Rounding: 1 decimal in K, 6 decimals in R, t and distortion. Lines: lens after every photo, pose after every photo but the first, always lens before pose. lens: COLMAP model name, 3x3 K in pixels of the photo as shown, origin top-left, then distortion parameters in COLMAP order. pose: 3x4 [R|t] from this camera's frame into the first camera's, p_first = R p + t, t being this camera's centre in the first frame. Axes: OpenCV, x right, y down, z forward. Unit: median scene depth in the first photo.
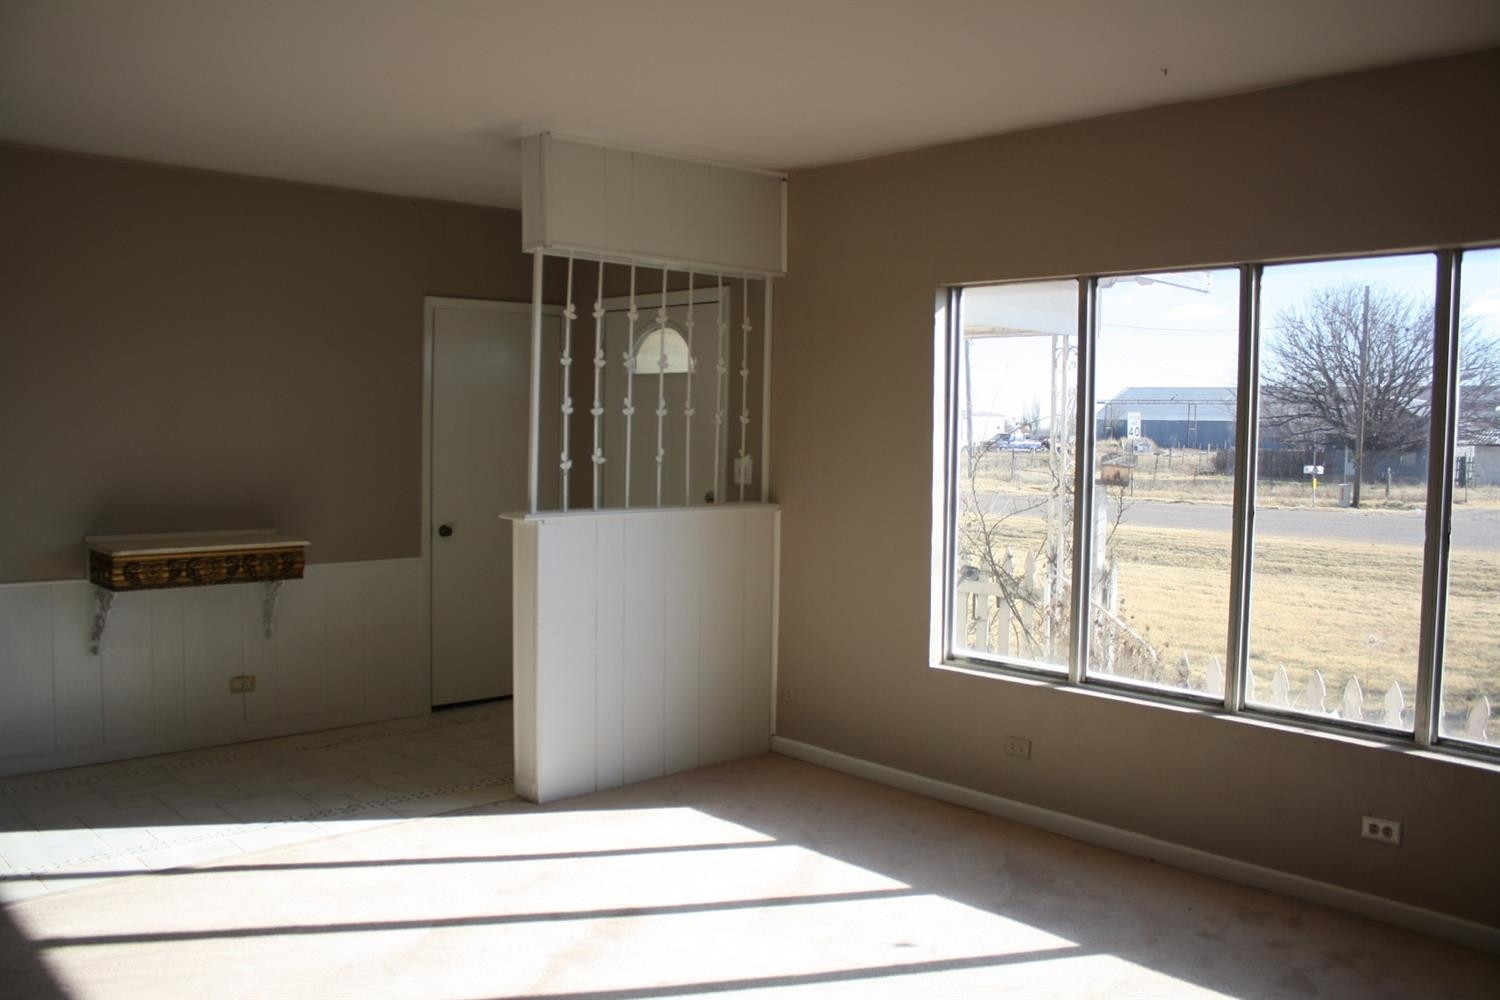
lens RADIAL K [[1256.2, 0, 741.2], [0, 1256.2, 494.0], [0, 0, 1]] dist [-0.144692, 0.126862]
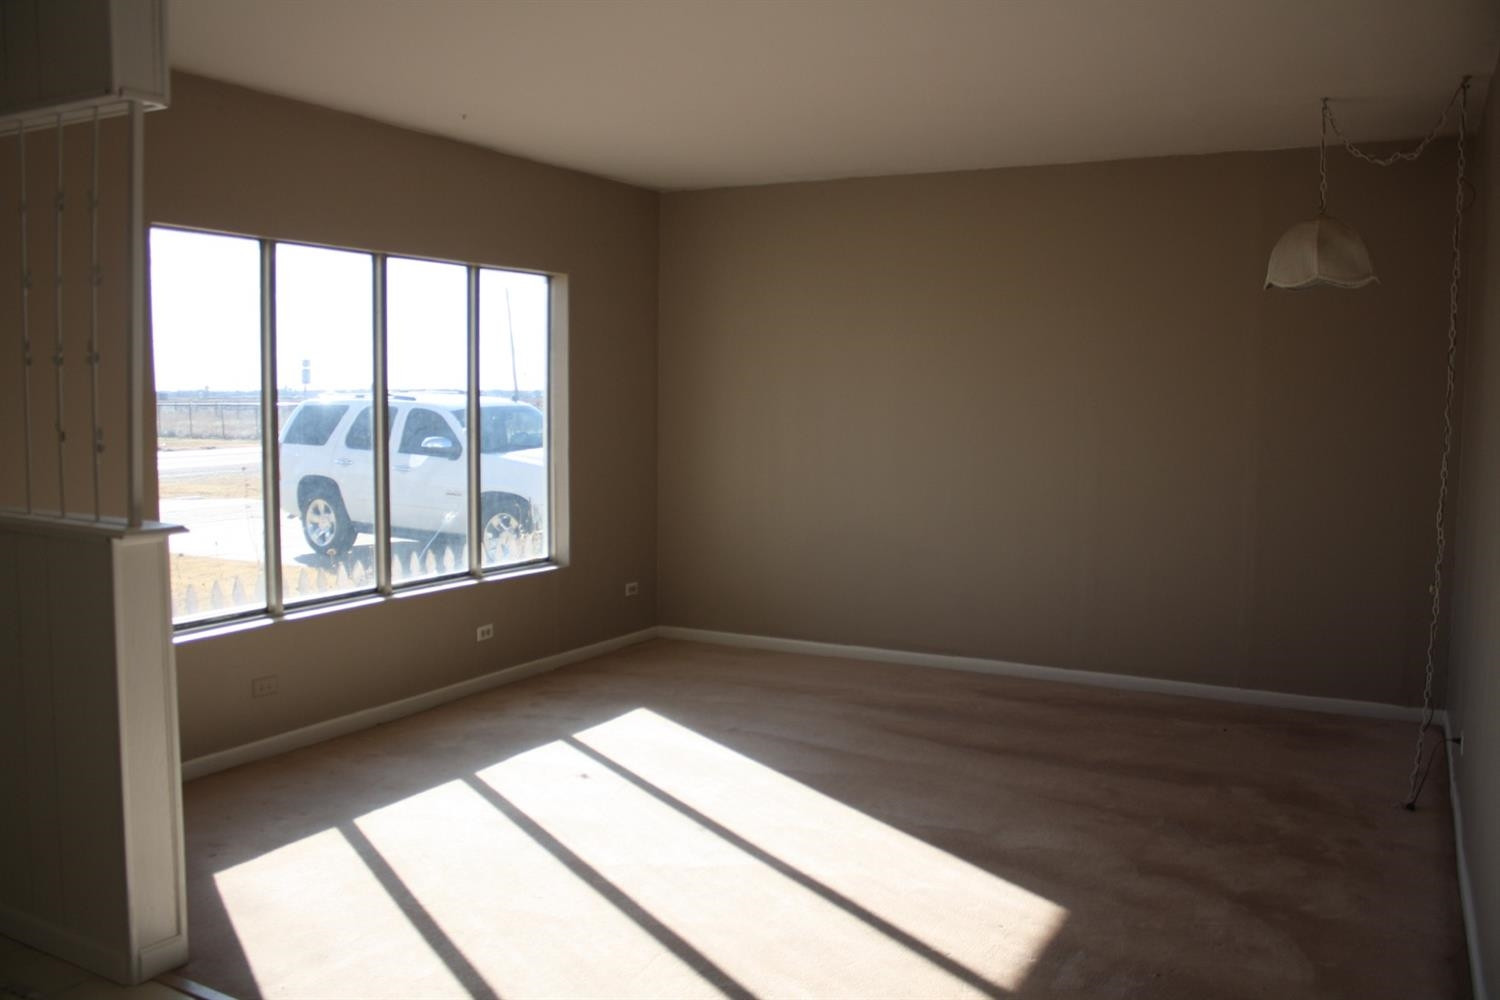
lens RADIAL K [[1256.2, 0, 741.2], [0, 1256.2, 494.0], [0, 0, 1]] dist [-0.144692, 0.126862]
pose [[-0.331571, -0.096802, 0.938451, -1.013961], [0.029671, 0.993160, 0.112929, -0.071261], [-0.942963, 0.065289, -0.326431, 1.113342]]
